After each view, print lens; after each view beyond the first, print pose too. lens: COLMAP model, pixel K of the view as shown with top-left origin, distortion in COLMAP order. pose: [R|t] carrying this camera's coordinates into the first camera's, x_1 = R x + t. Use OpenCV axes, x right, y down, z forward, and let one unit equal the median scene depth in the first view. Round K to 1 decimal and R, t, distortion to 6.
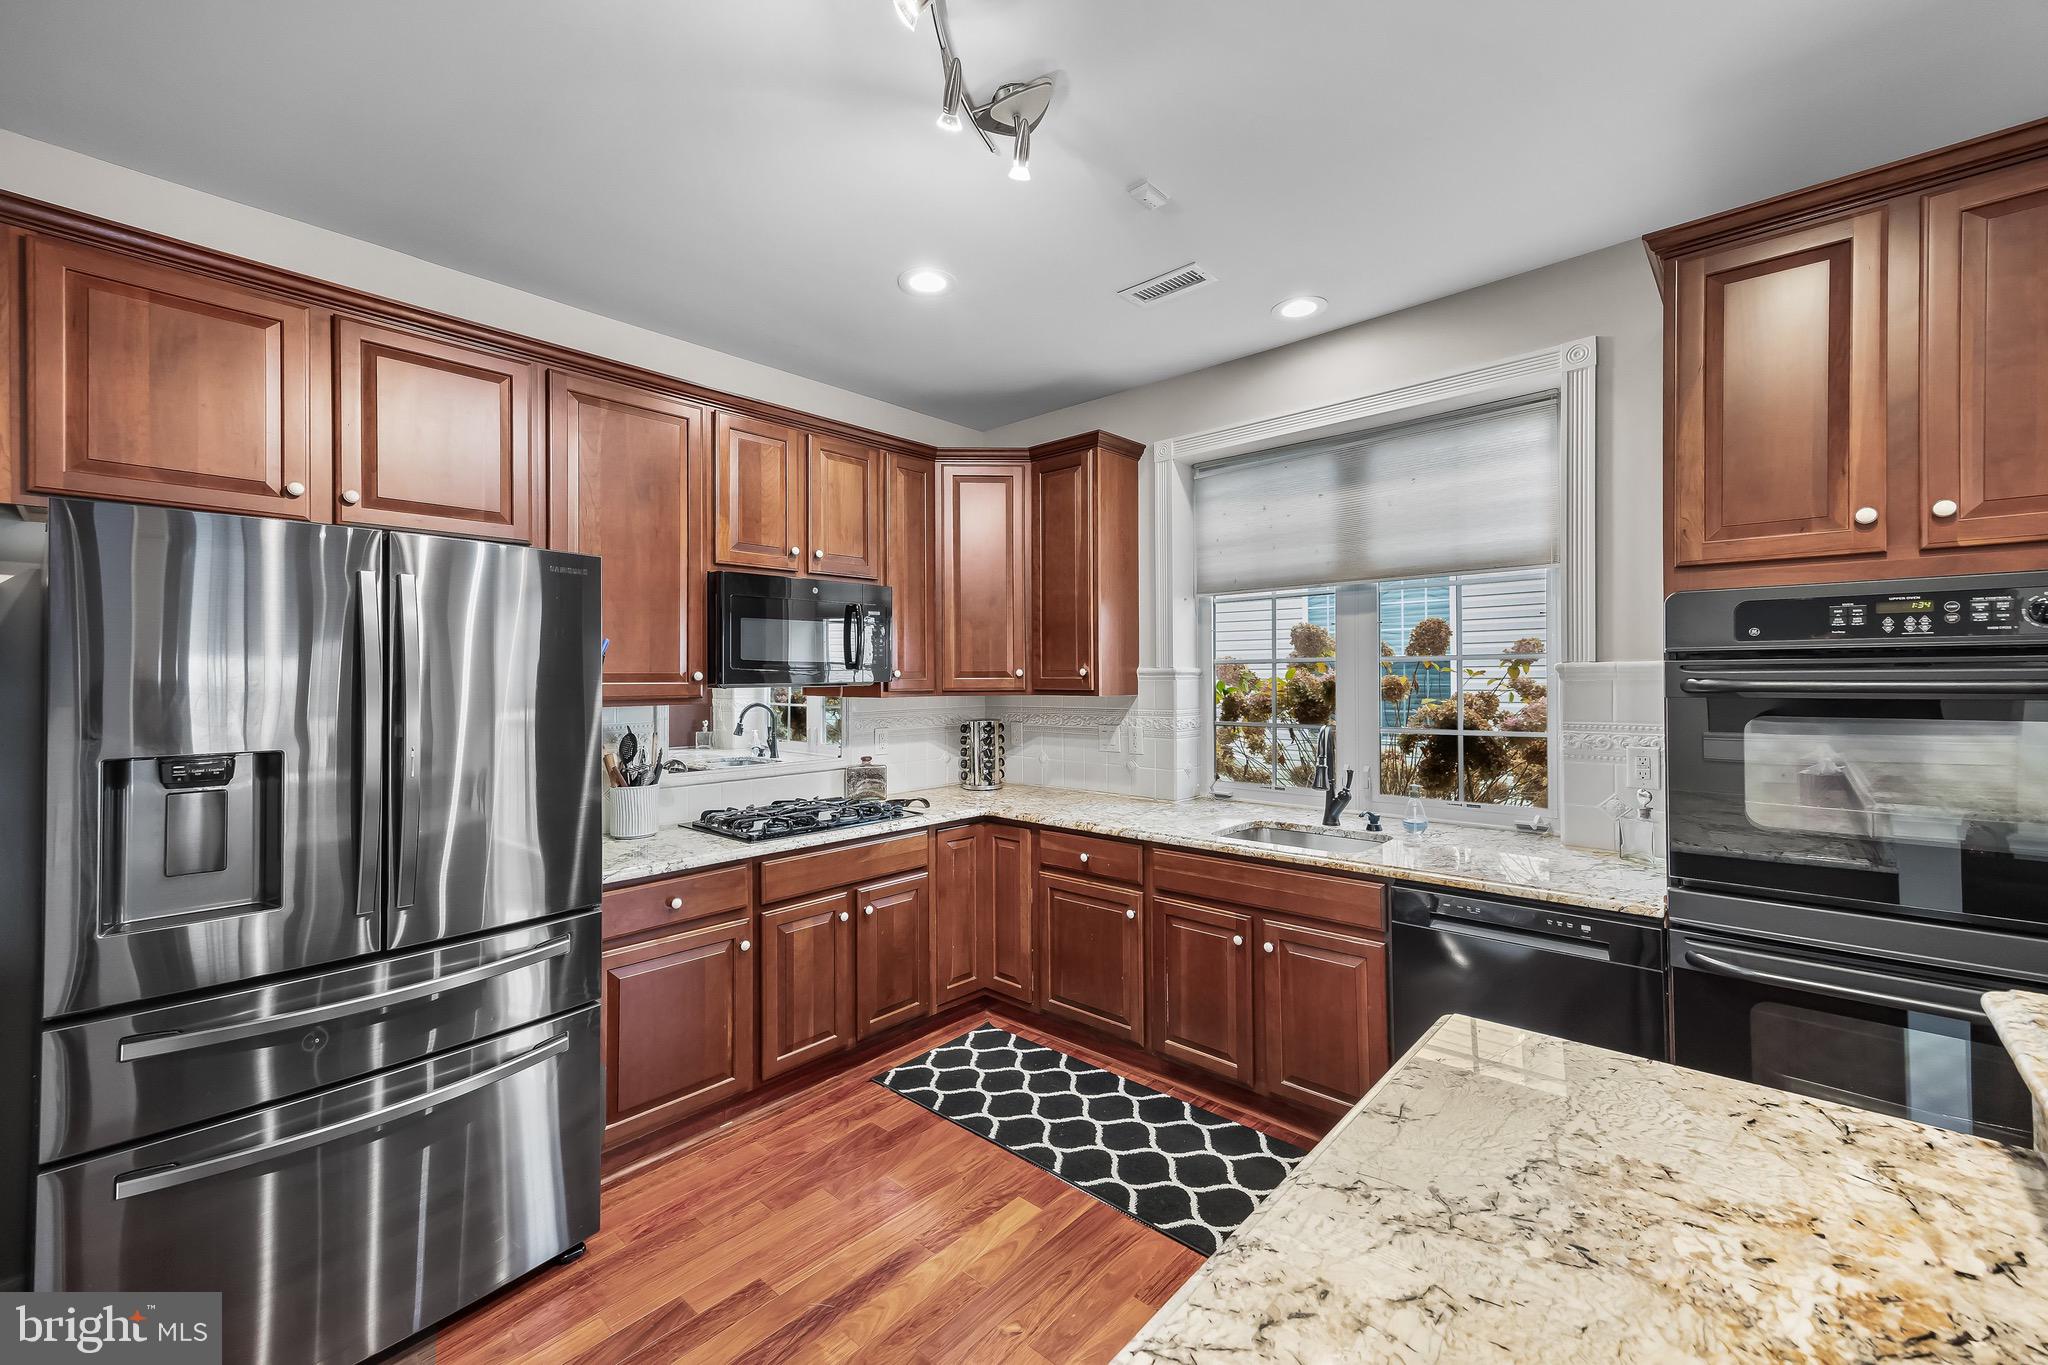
lens RADIAL K [[813.9, 0, 1029.4], [0, 813.9, 672.3], [0, 0, 1]] dist [0.014499, -0.000620]
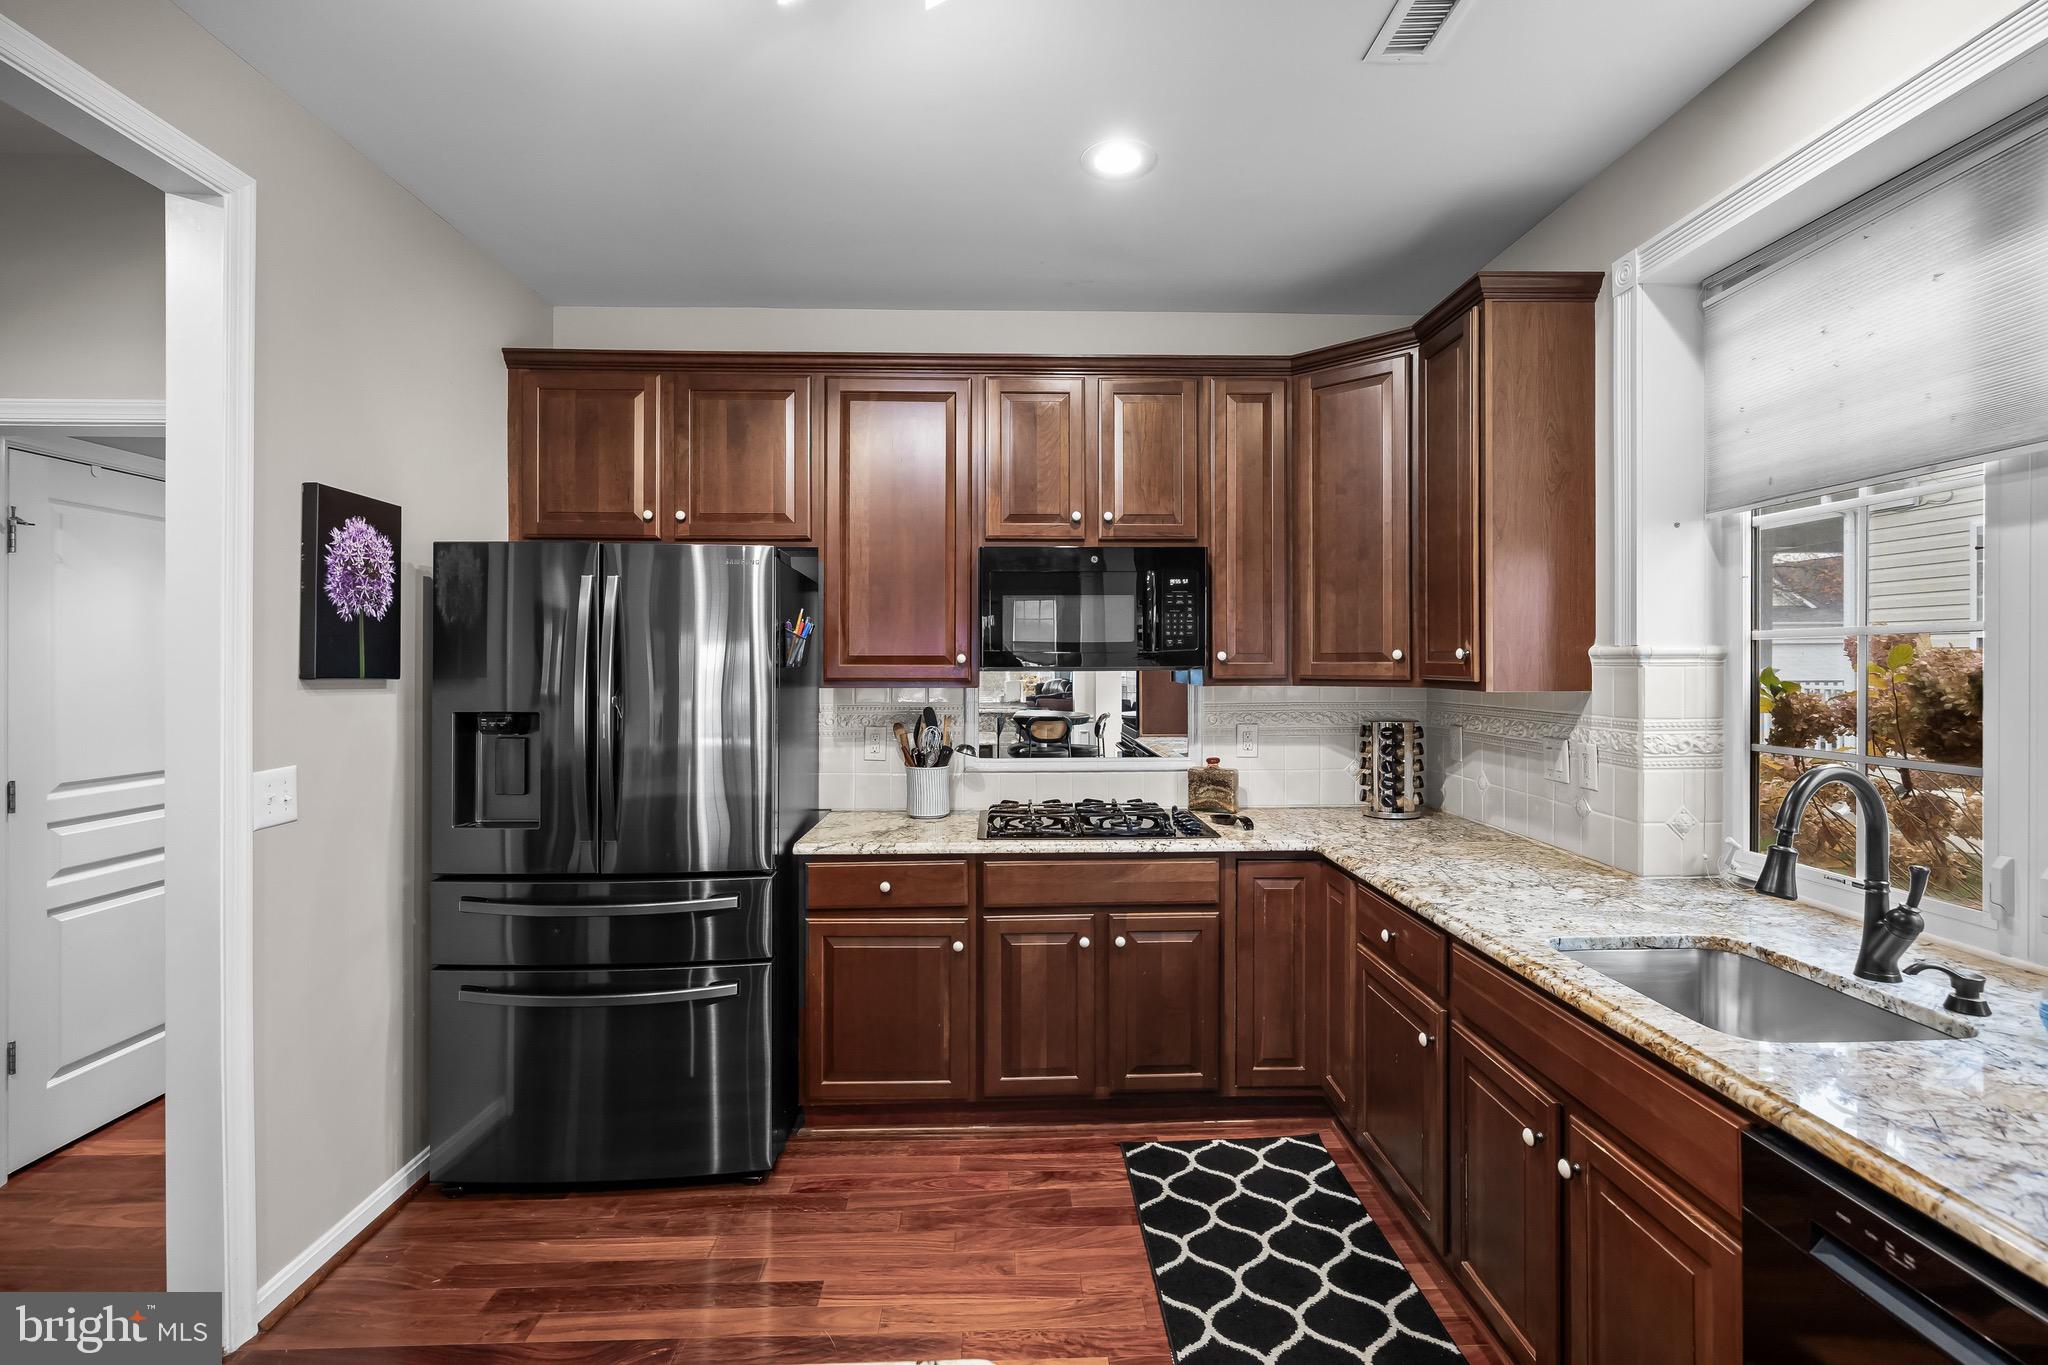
lens RADIAL K [[920.7, 0, 1035.0], [0, 920.7, 665.3], [0, 0, 1]] dist [-0.011439, 0.001961]
pose [[0.699201, 0.007914, -0.714881, 0.394217], [0.000981, 0.999927, 0.012029, -0.000175], [0.714924, -0.009112, 0.699142, 0.277921]]
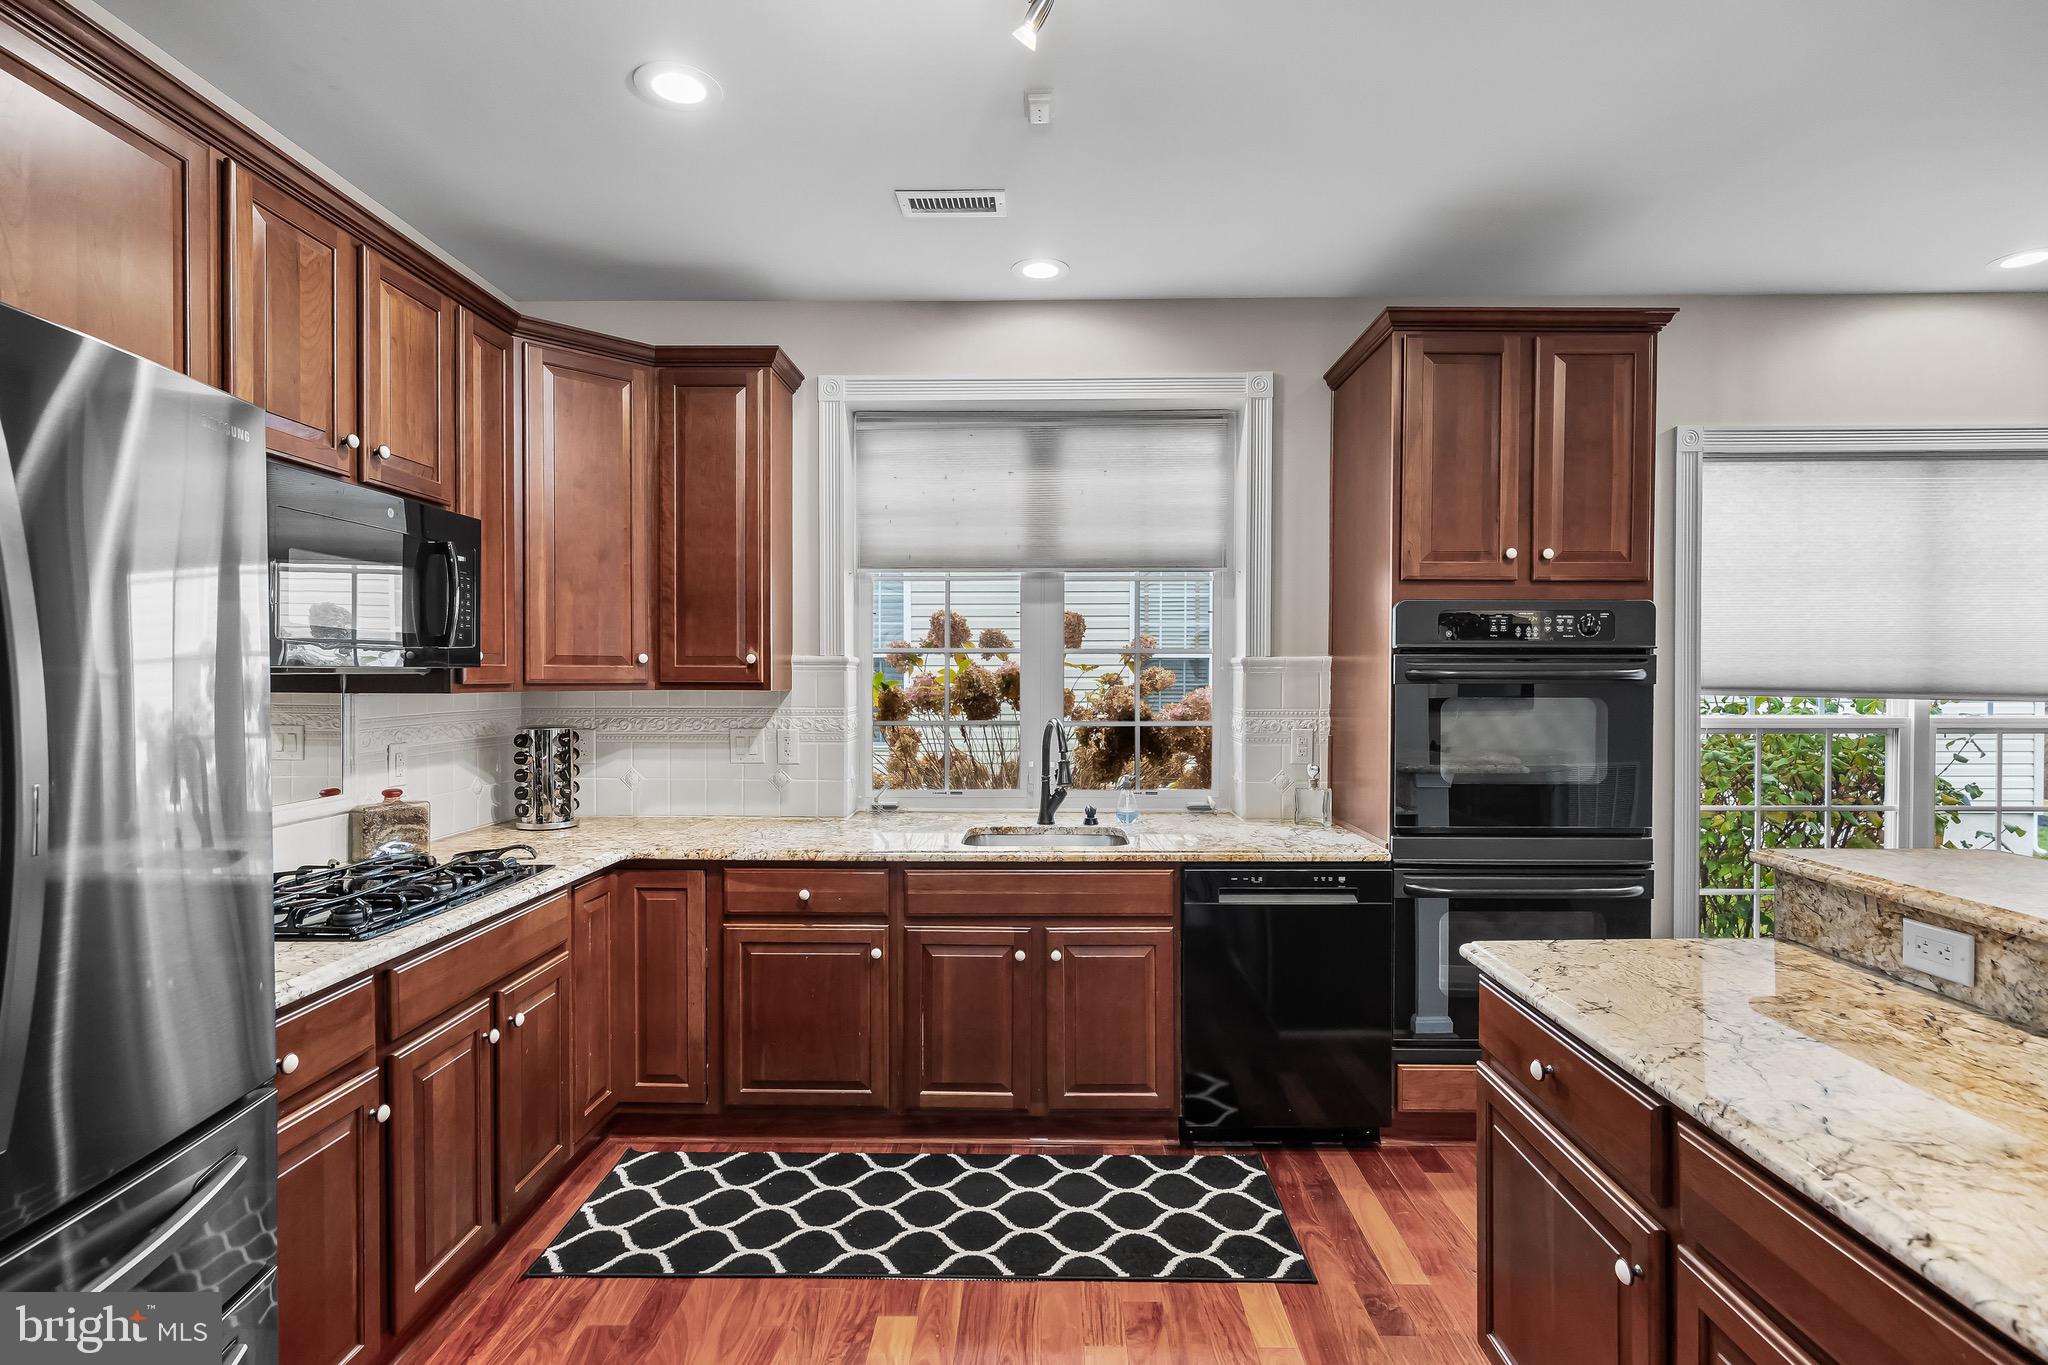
lens RADIAL K [[988.2, 0, 1022.2], [0, 988.2, 692.0], [0, 0, 1]] dist [-0.000457, 0.000501]
pose [[0.755939, -0.002727, 0.654637, -0.392920], [-0.010268, 0.999819, 0.016022, 0.015041], [-0.654562, -0.018833, 0.755774, 0.147415]]
